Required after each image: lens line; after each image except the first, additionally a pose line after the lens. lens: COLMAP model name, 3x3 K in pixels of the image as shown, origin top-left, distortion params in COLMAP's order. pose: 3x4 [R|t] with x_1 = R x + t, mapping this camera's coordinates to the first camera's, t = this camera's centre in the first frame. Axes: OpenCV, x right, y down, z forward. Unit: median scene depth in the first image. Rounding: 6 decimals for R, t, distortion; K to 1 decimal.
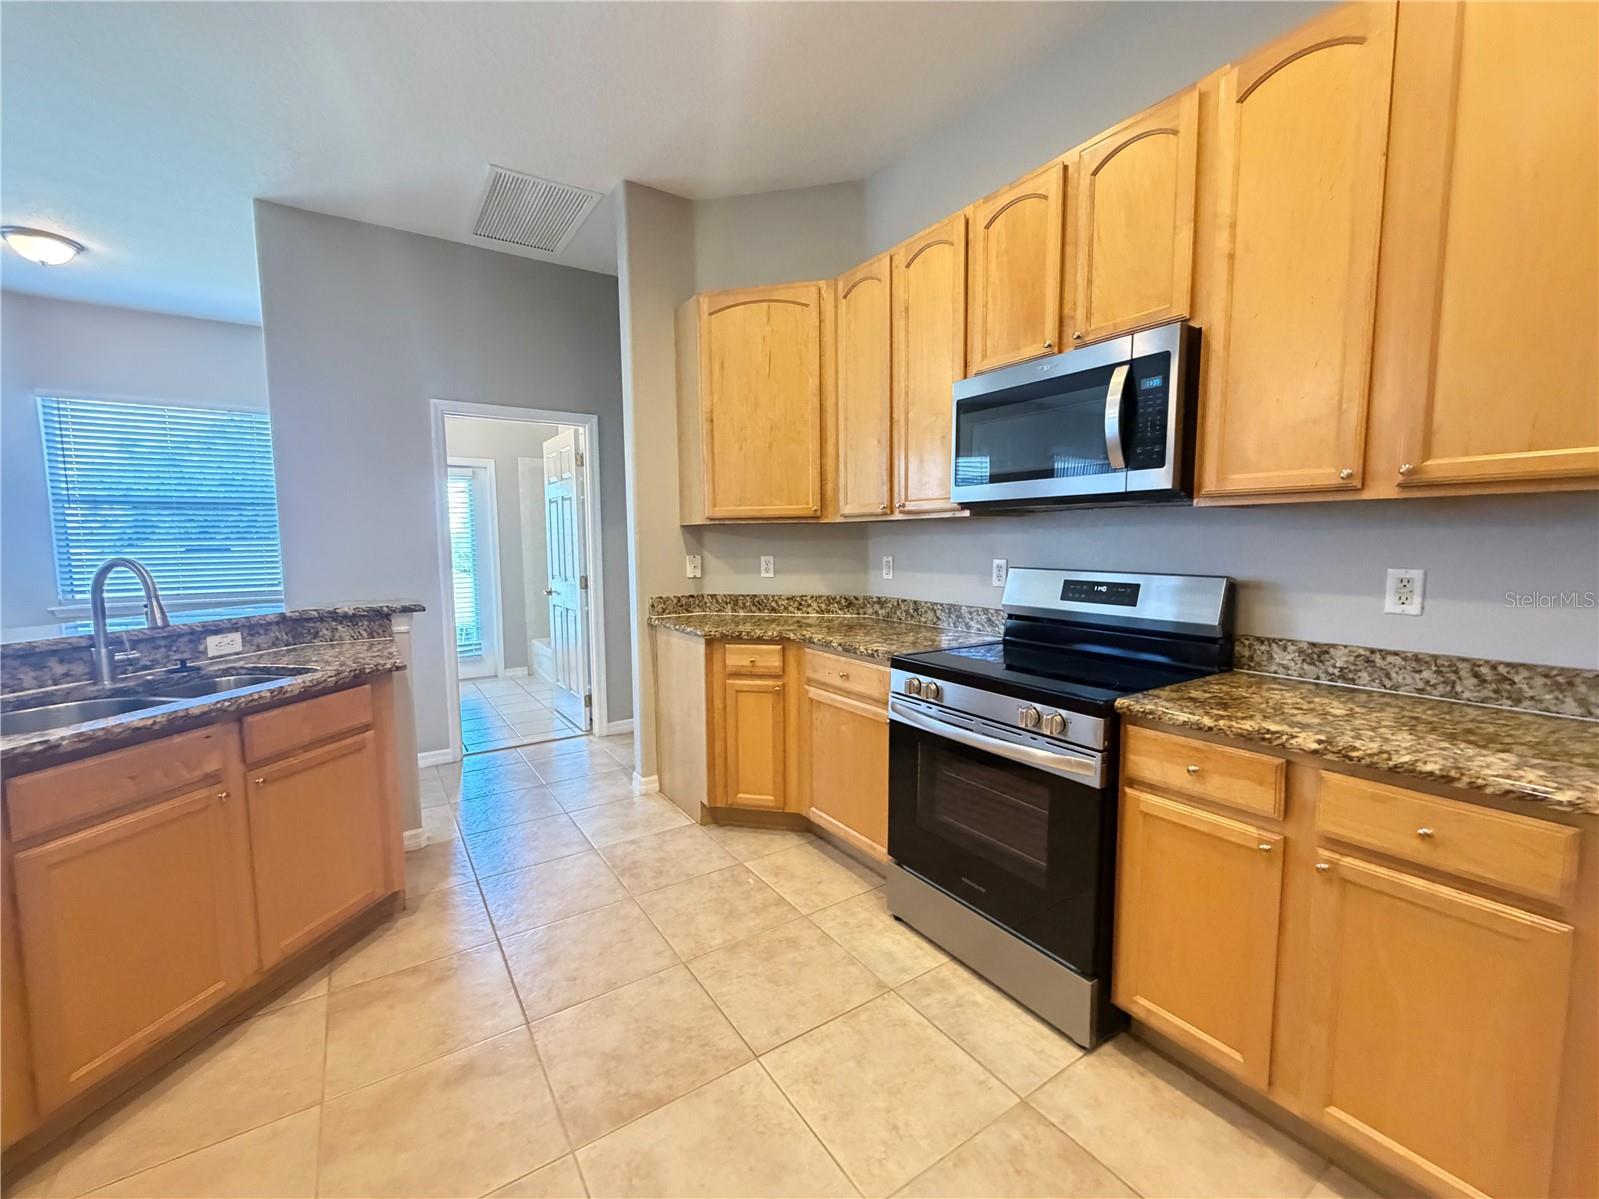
lens RADIAL K [[657.9, 0, 804.2], [0, 657.9, 599.4], [0, 0, 1]] dist [-0.000410, 0.000466]
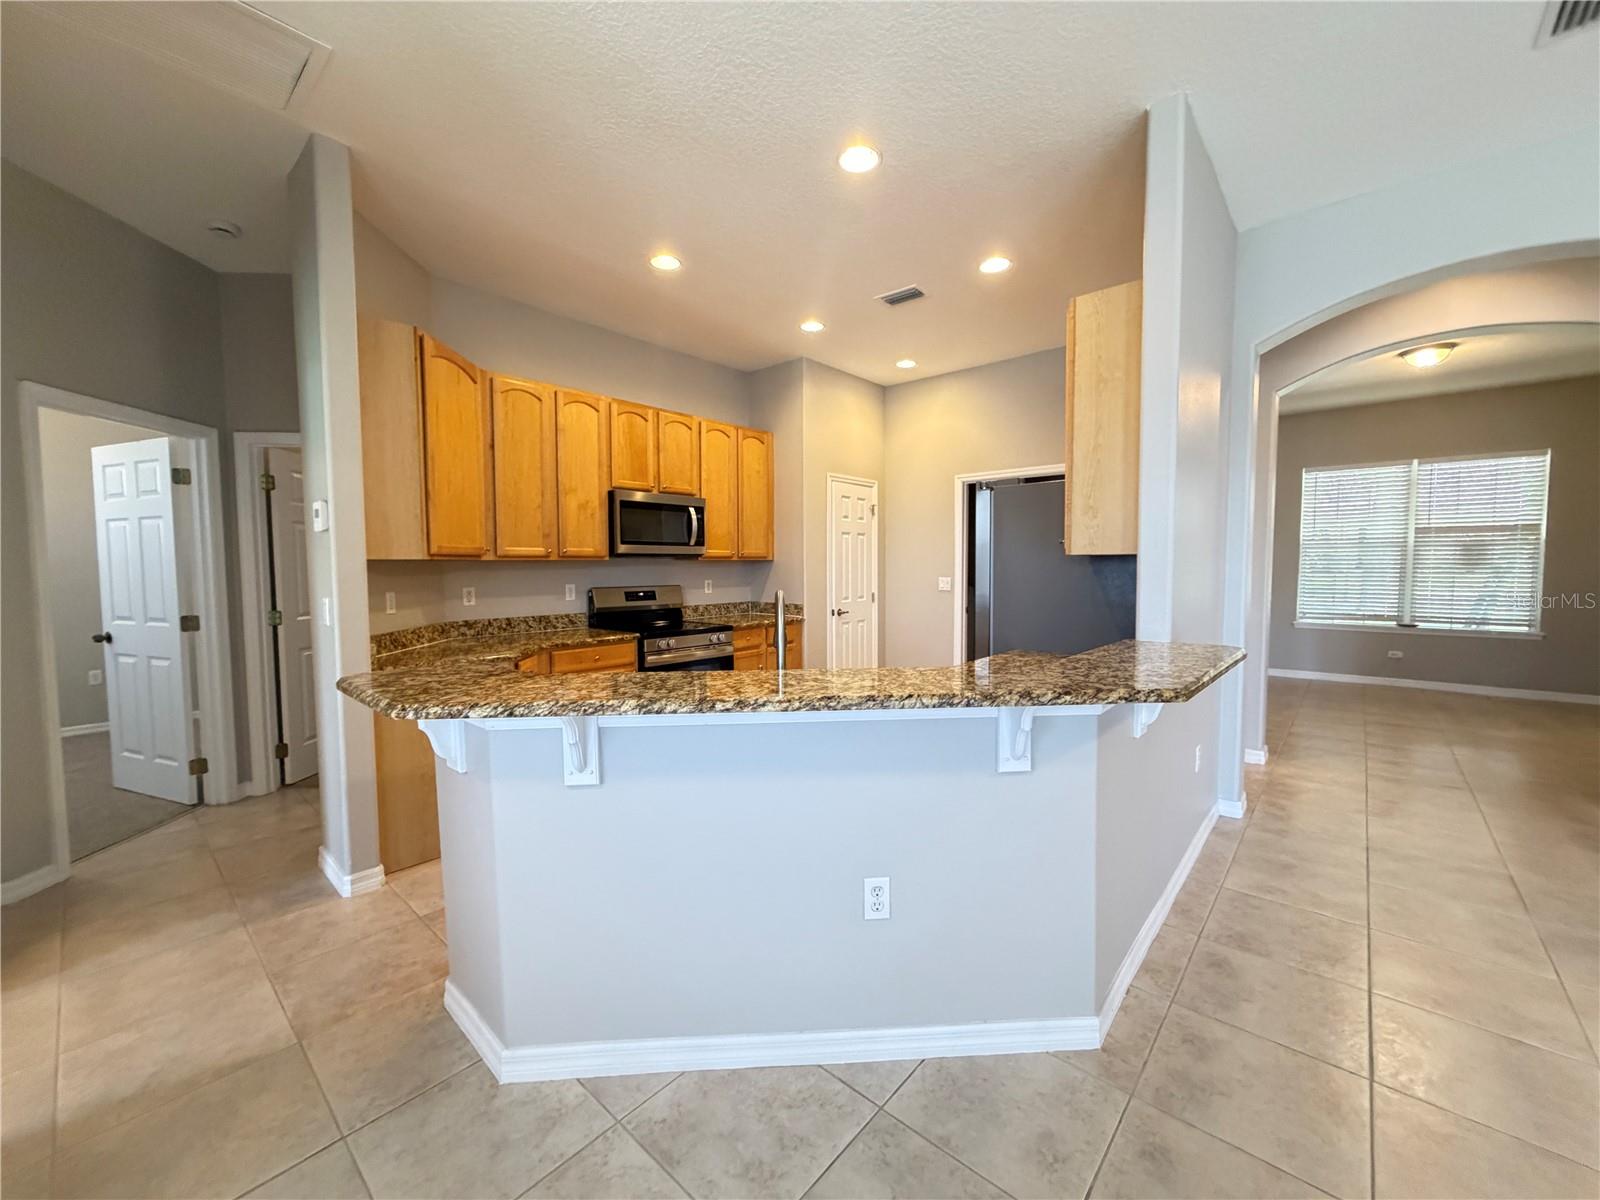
lens RADIAL K [[658.3, 0, 801.7], [0, 658.3, 601.1], [0, 0, 1]] dist [-0.000410, 0.000466]
pose [[-0.269151, -0.049255, 0.961838, -1.386606], [0.091670, 0.992847, 0.076495, -0.086039], [-0.958725, 0.108760, -0.262710, 0.813113]]
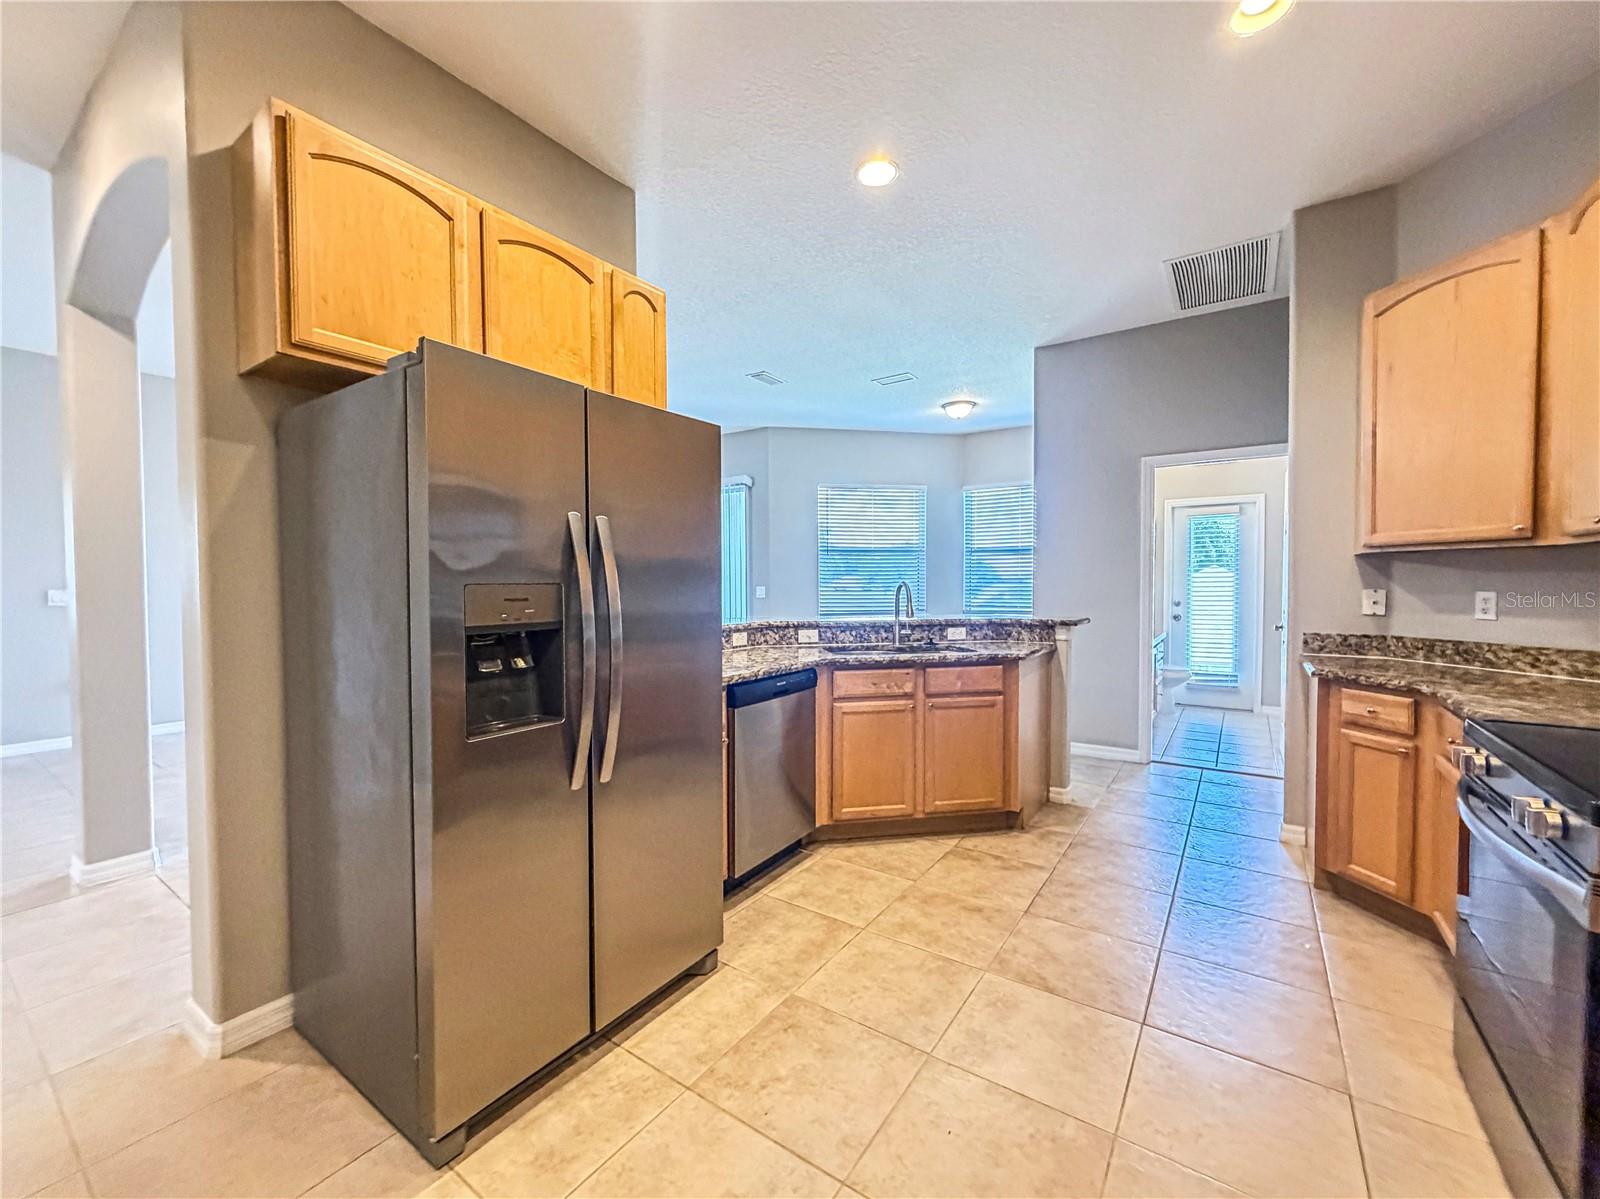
lens RADIAL K [[658.3, 0, 807.8], [0, 658.3, 594.5], [0, 0, 1]] dist [-0.000410, 0.000466]
pose [[0.377104, 0.024170, -0.925855, 0.423465], [-0.081577, 0.996641, -0.007208, 0.007920], [0.922571, 0.078247, 0.377809, -0.011055]]
